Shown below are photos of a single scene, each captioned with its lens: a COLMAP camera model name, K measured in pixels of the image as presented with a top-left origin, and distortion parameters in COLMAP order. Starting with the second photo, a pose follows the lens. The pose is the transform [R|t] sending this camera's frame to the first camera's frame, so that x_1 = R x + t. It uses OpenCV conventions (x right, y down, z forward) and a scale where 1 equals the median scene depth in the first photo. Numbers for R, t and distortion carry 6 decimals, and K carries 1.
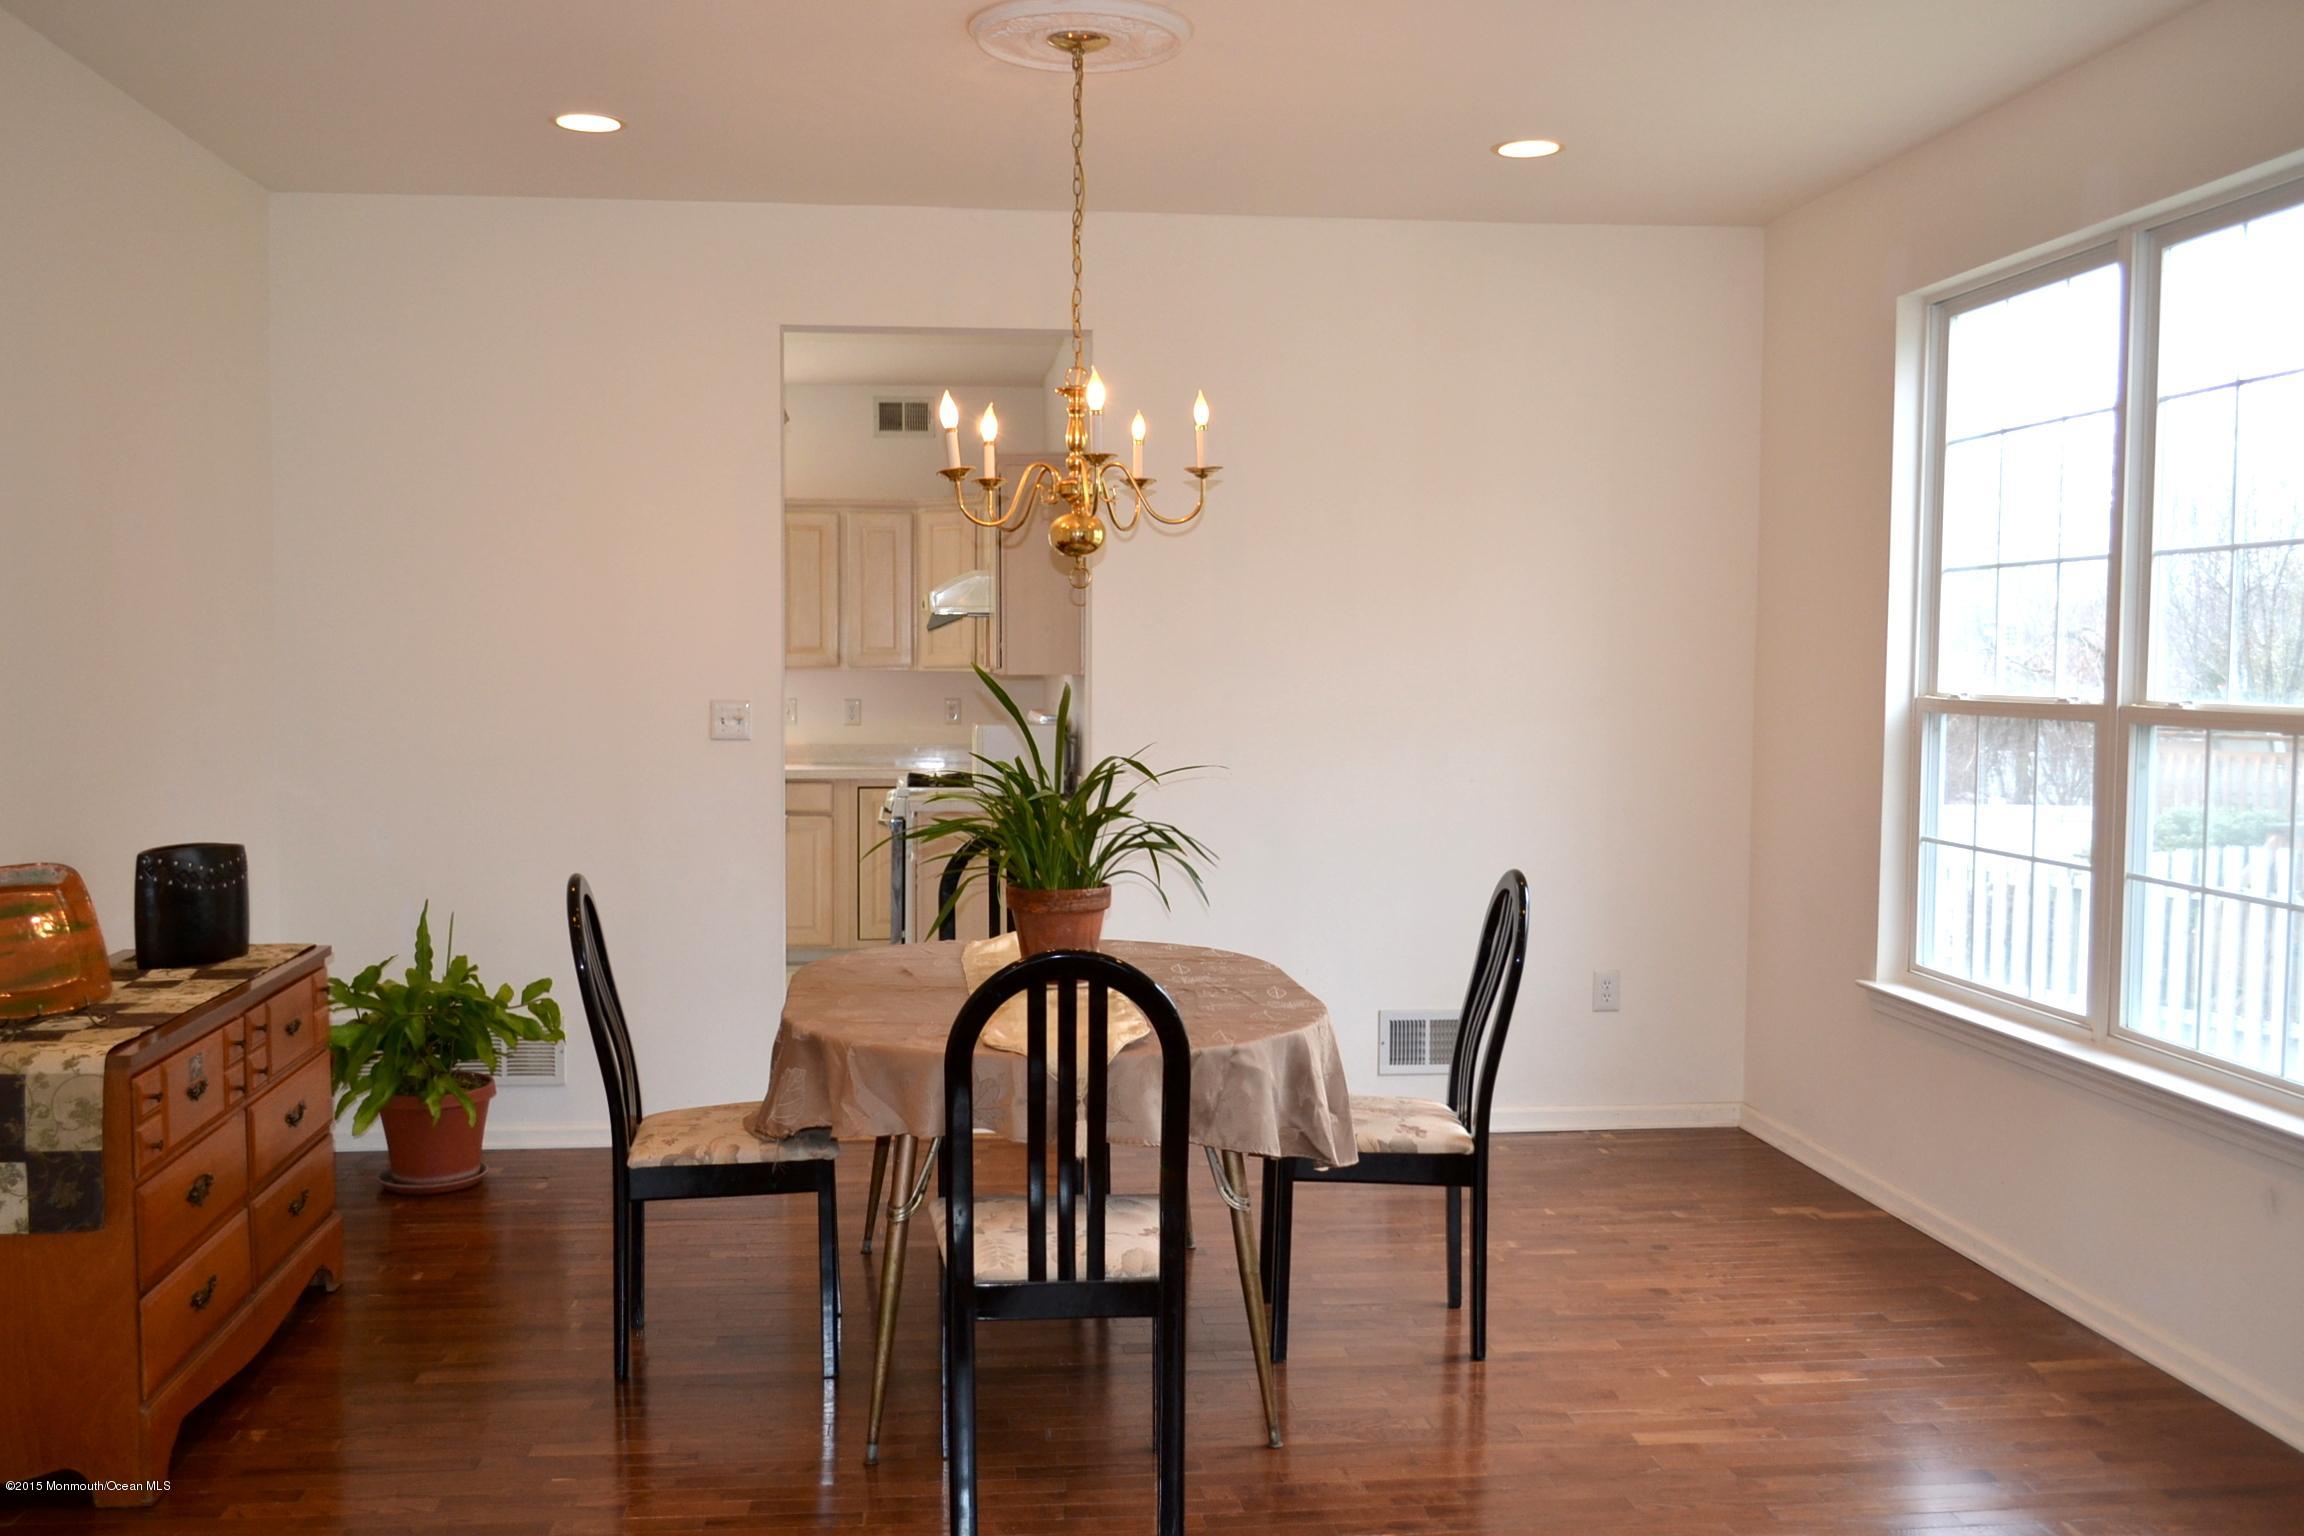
lens RADIAL K [[2140.9, 0, 1152.0], [0, 2140.9, 768.0], [0, 0, 1]] dist [-0.001453, 0.034076]
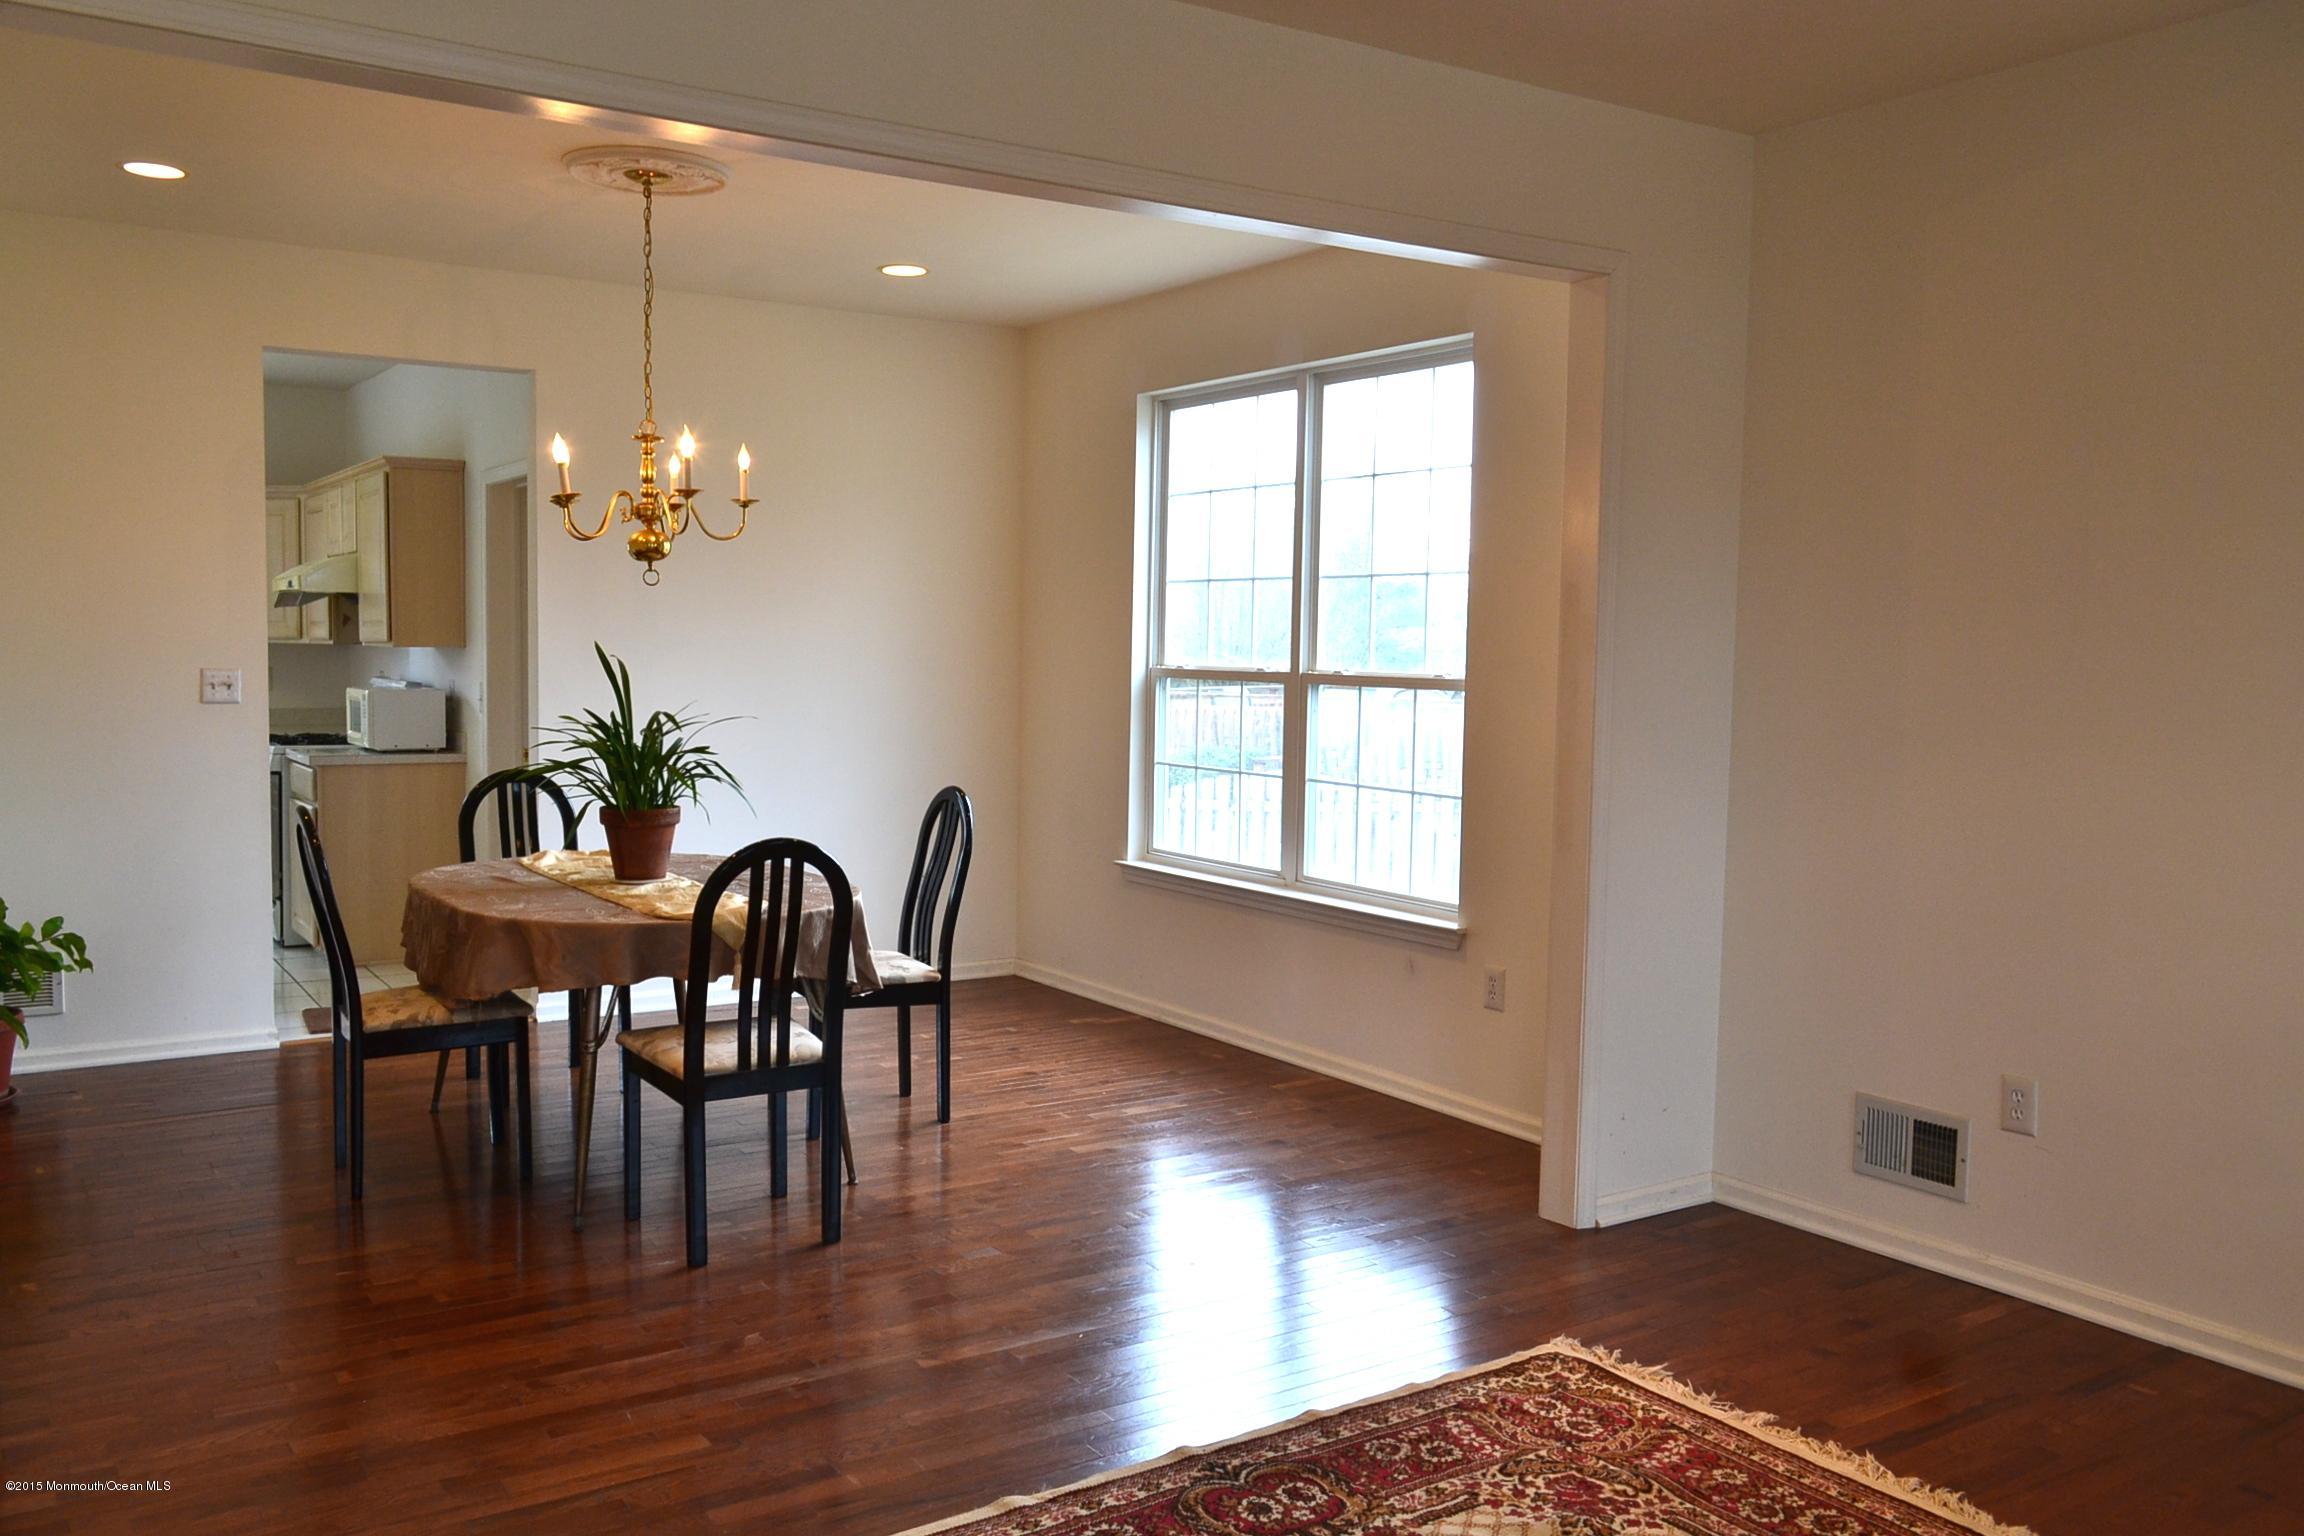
lens RADIAL K [[1864.0, 0, 1152.0], [0, 1864.0, 768.0], [0, 0, 1]] dist [0.056158, -0.001498]
pose [[0.893281, -0.024419, 0.448835, -0.269760], [0.015585, 0.999605, 0.023368, 0.007614], [-0.449228, -0.013879, 0.893309, -0.184154]]
